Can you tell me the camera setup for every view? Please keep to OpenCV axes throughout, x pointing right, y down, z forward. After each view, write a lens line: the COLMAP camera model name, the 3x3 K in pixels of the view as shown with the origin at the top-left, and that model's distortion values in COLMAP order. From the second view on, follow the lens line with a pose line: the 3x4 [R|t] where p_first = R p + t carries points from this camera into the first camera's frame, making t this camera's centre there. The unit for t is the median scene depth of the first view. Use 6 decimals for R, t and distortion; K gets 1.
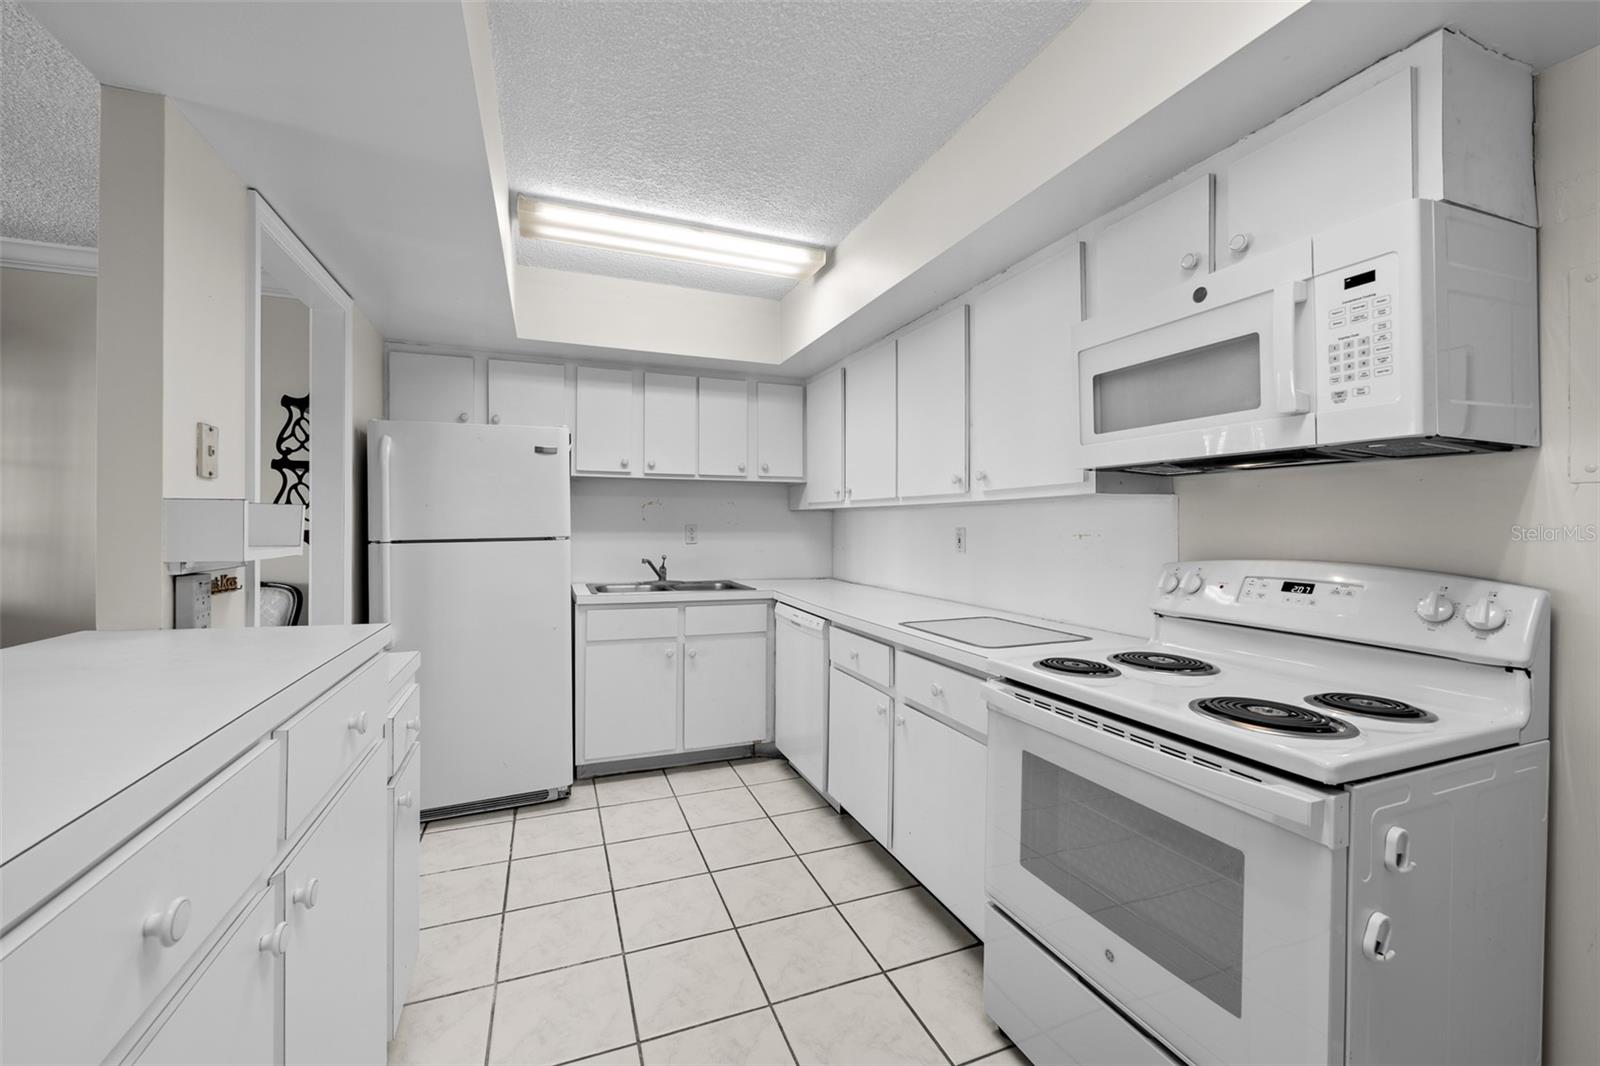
lens RADIAL K [[638.8, 0, 801.1], [0, 638.8, 523.5], [0, 0, 1]] dist [-0.000668, -0.000214]
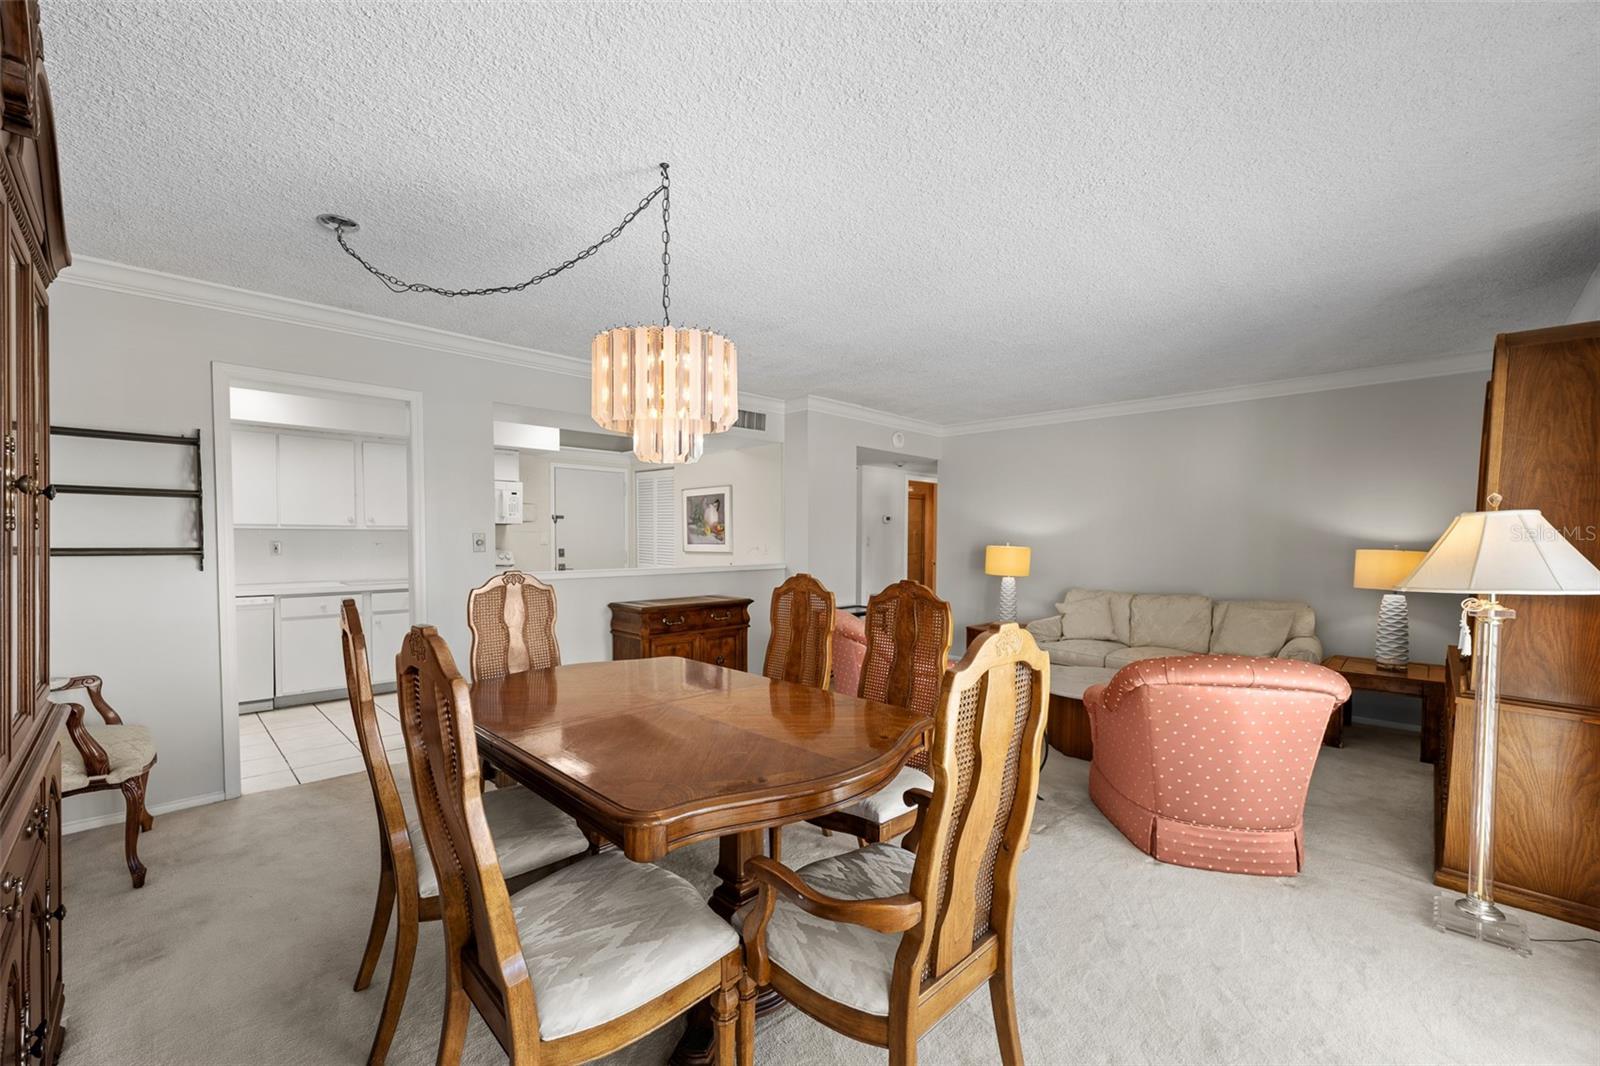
lens RADIAL K [[651.6, 0, 803.4], [0, 651.6, 557.7], [0, 0, 1]] dist [0.001608, 0.000166]
pose [[-0.400868, -0.033488, 0.915524, -2.078573], [-0.005147, 0.999398, 0.034303, -0.018515], [-0.916121, 0.009039, -0.400799, 0.396256]]
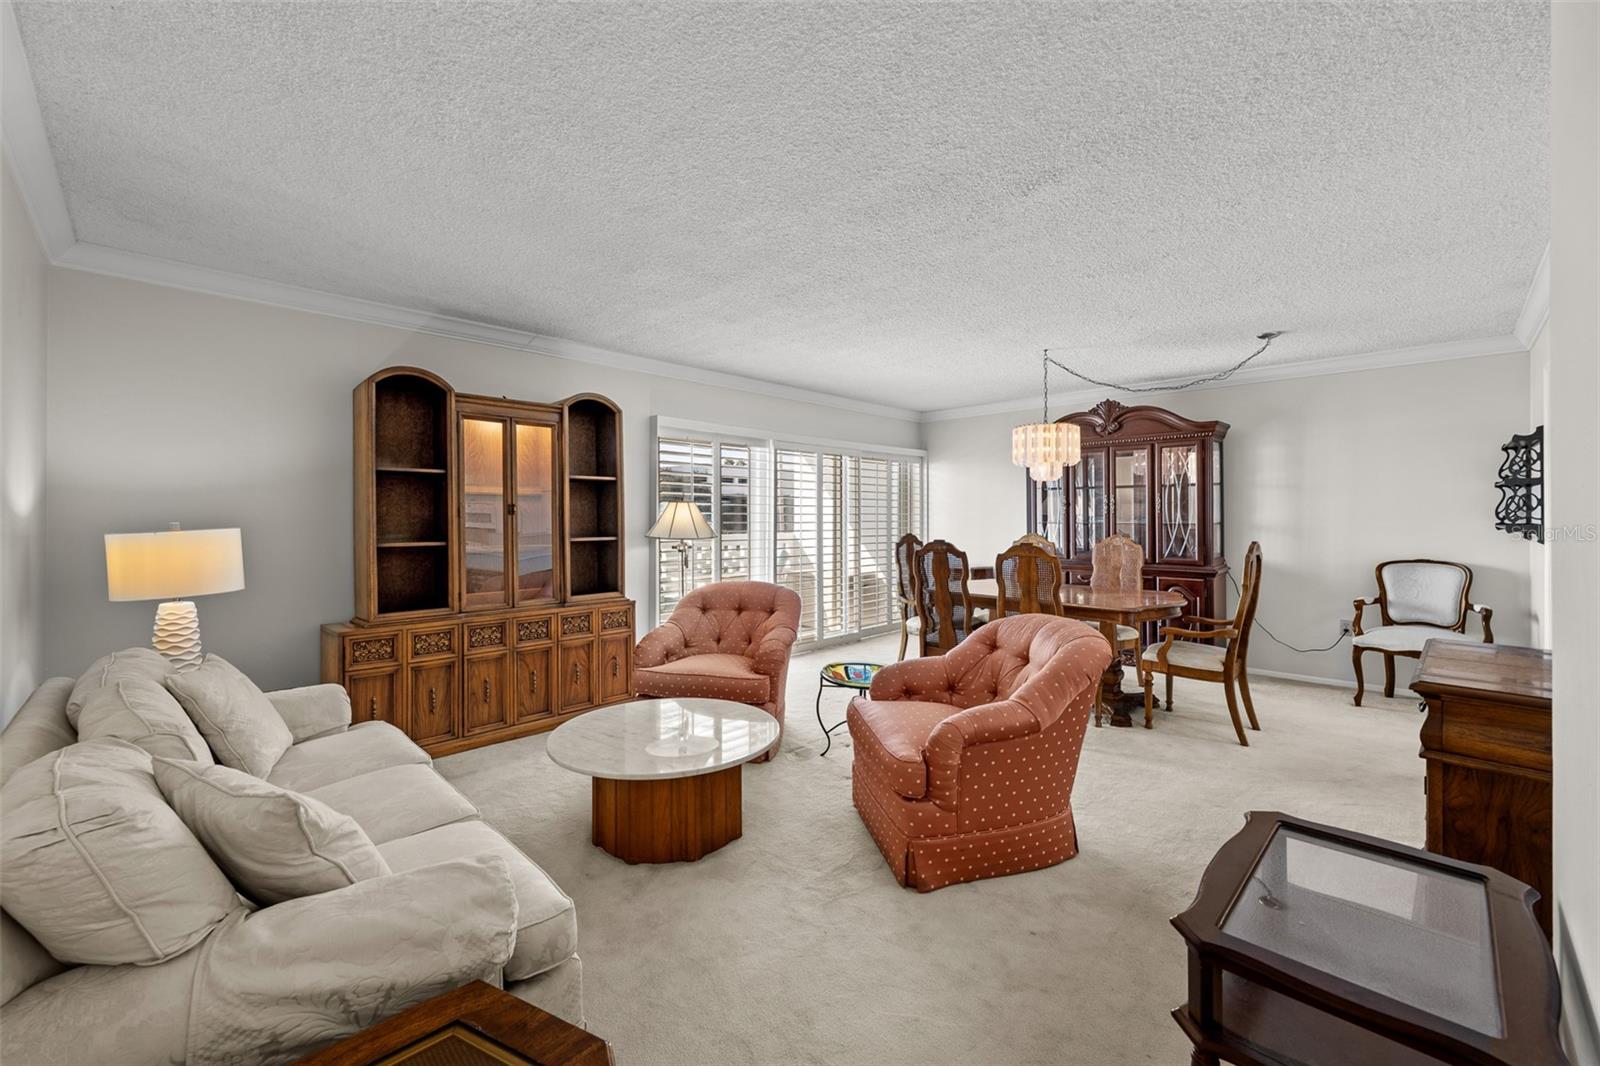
lens RADIAL K [[643.4, 0, 799.2], [0, 643.4, 519.0], [0, 0, 1]] dist [0.003855, 0.000106]
pose [[0.404878, 0.002767, -0.914367, -0.092288], [0.001665, 0.999992, 0.003763, -0.011266], [0.914369, -0.003046, 0.404870, -0.990020]]
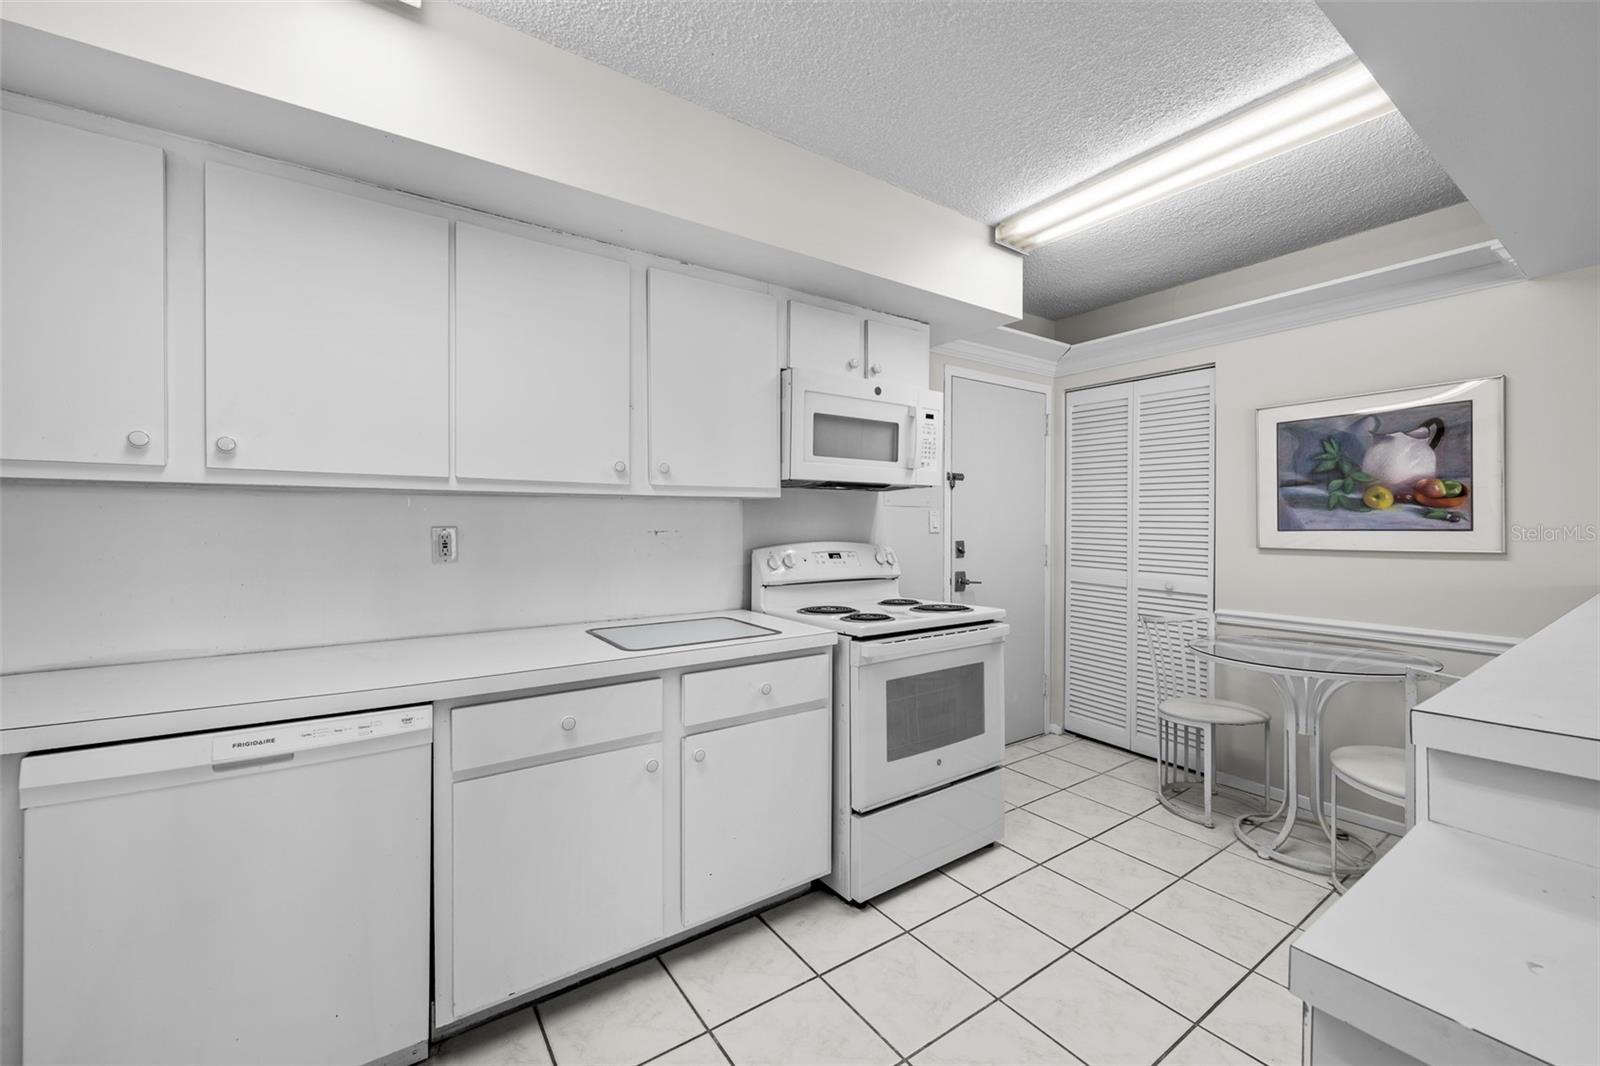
lens RADIAL K [[631.4, 0, 799.8], [0, 631.4, 529.1], [0, 0, 1]] dist [-0.003651, 0.000162]
pose [[-0.232232, -0.011645, 0.972591, -0.517345], [-0.000049, 0.999928, 0.011961, 0.001214], [-0.972660, 0.002730, -0.232216, 0.814975]]
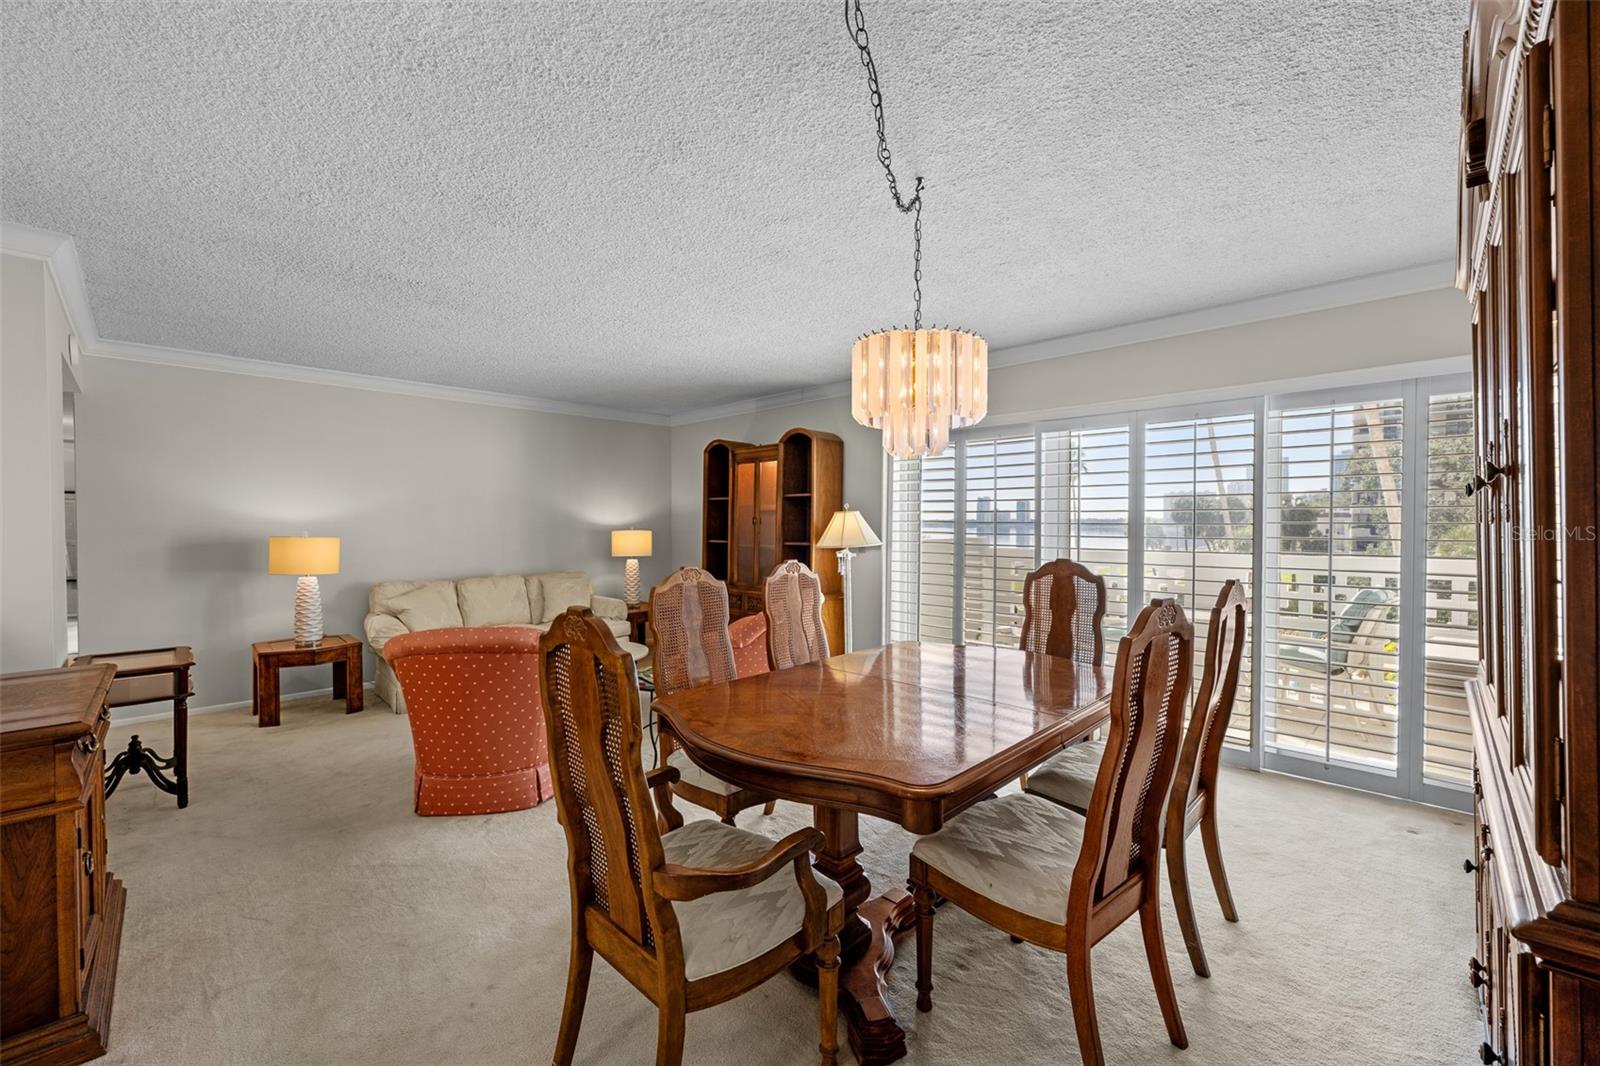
lens RADIAL K [[638.8, 0, 801.1], [0, 638.8, 523.5], [0, 0, 1]] dist [-0.000668, -0.000214]
pose [[-0.912274, -0.001300, -0.409579, -0.898402], [-0.001302, 0.999999, -0.000275, -0.017834], [0.409579, 0.000282, -0.912275, 0.880307]]
